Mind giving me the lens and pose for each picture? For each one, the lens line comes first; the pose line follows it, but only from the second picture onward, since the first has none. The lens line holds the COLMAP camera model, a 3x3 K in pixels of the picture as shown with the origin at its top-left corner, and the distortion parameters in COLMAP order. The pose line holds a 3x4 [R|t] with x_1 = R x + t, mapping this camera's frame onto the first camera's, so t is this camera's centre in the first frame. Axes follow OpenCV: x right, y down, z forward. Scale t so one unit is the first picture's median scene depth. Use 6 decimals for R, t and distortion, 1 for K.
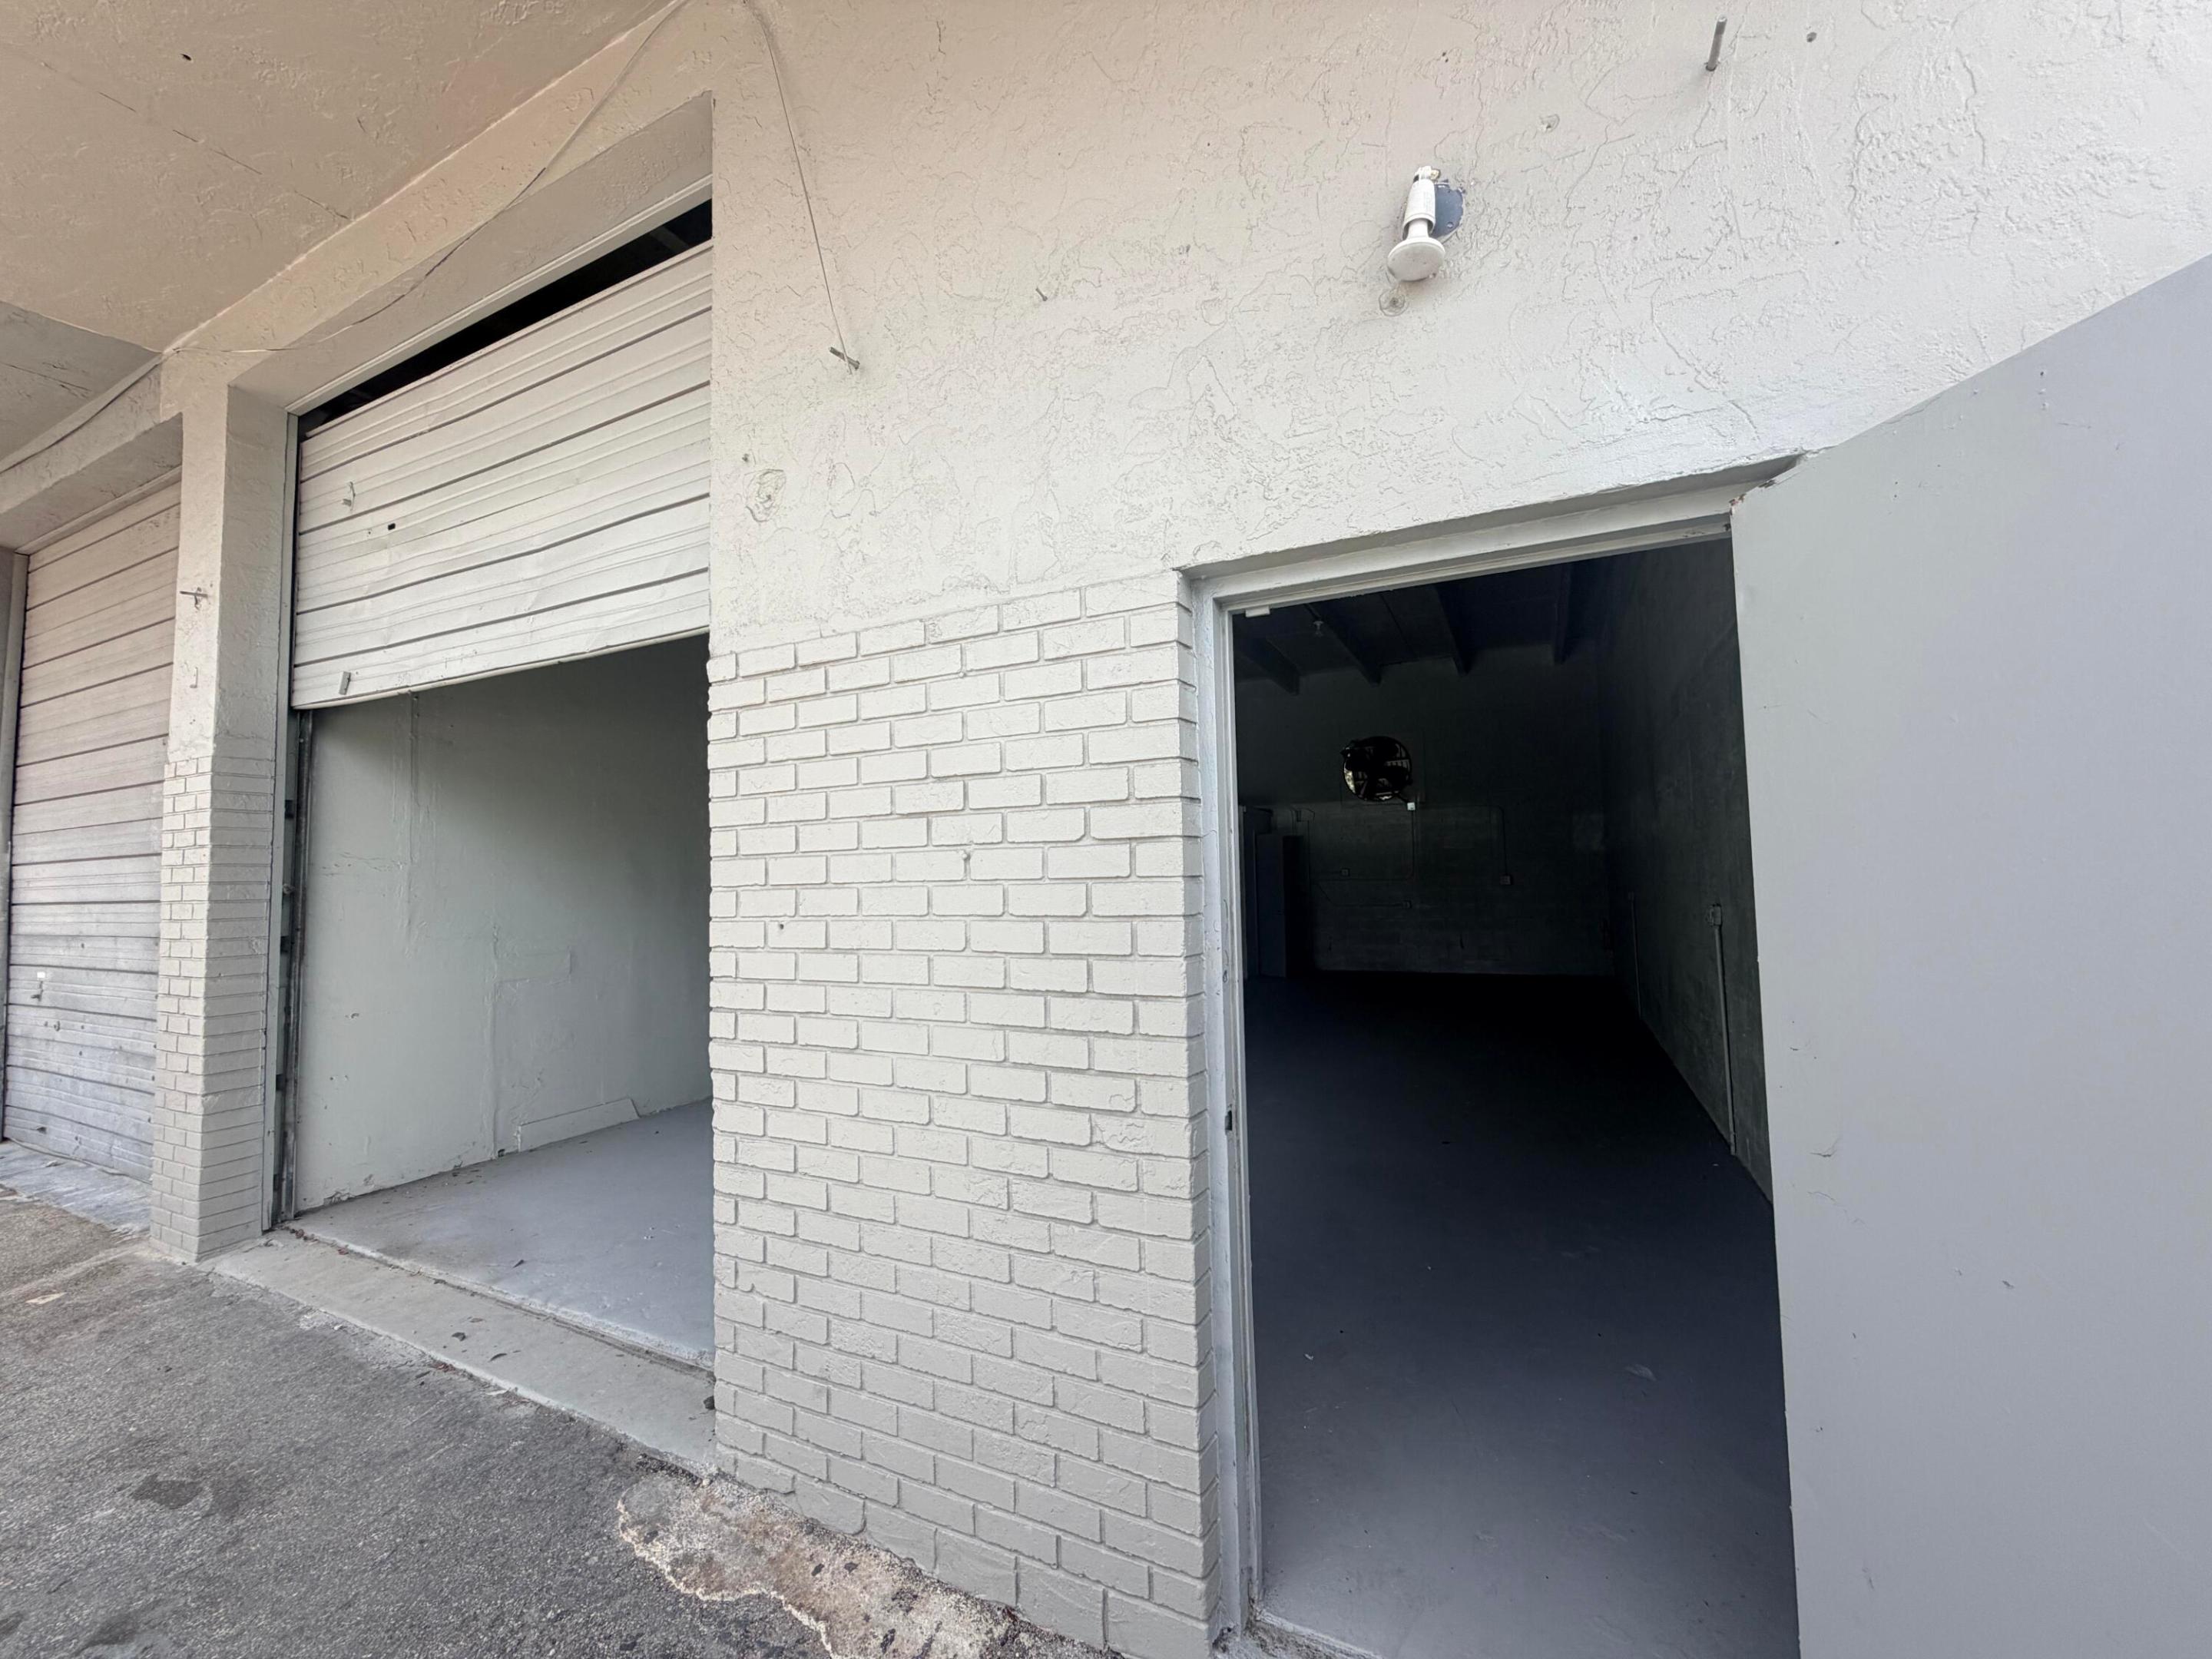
lens RADIAL K [[882.6, 0, 1098.7], [0, 882.6, 833.8], [0, 0, 1]] dist [0.002220, -0.000050]
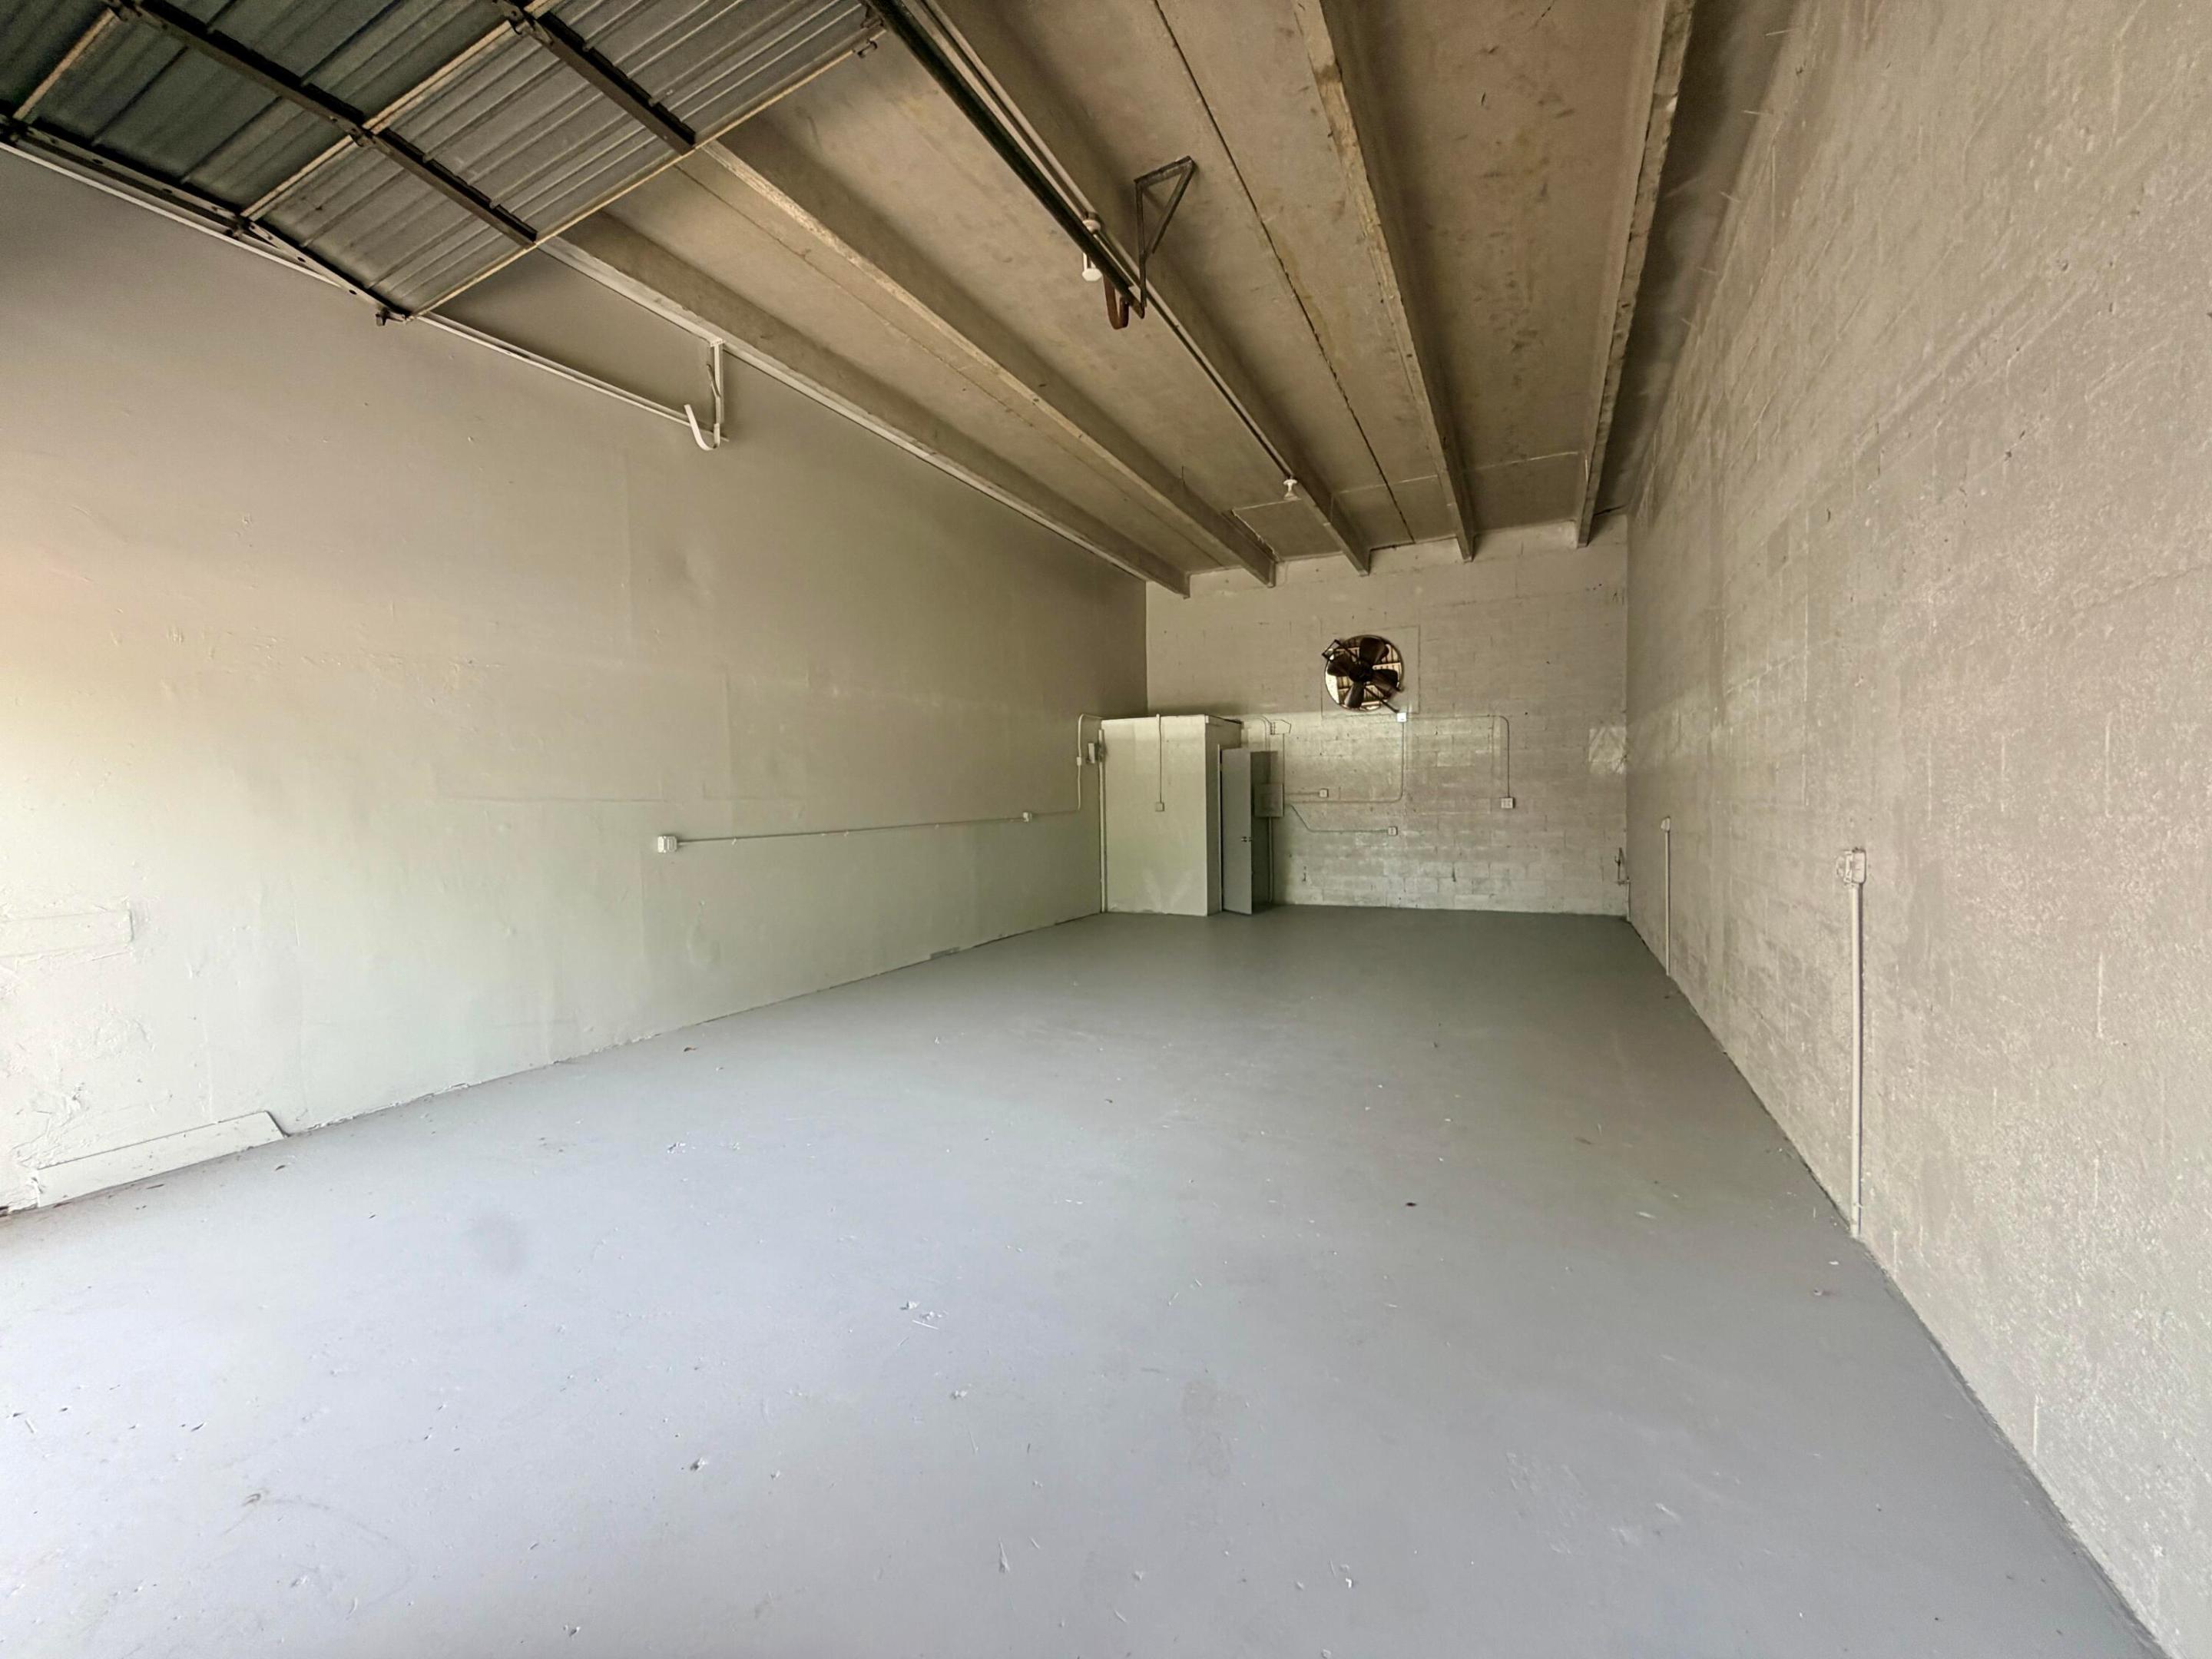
lens RADIAL K [[882.6, 0, 1098.7], [0, 882.6, 833.8], [0, 0, 1]] dist [0.002220, -0.000050]
pose [[0.999991, 0.003309, 0.002655, 0.057016], [-0.003536, 0.995862, 0.090813, 0.004856], [-0.002343, -0.090822, 0.995864, 0.134667]]
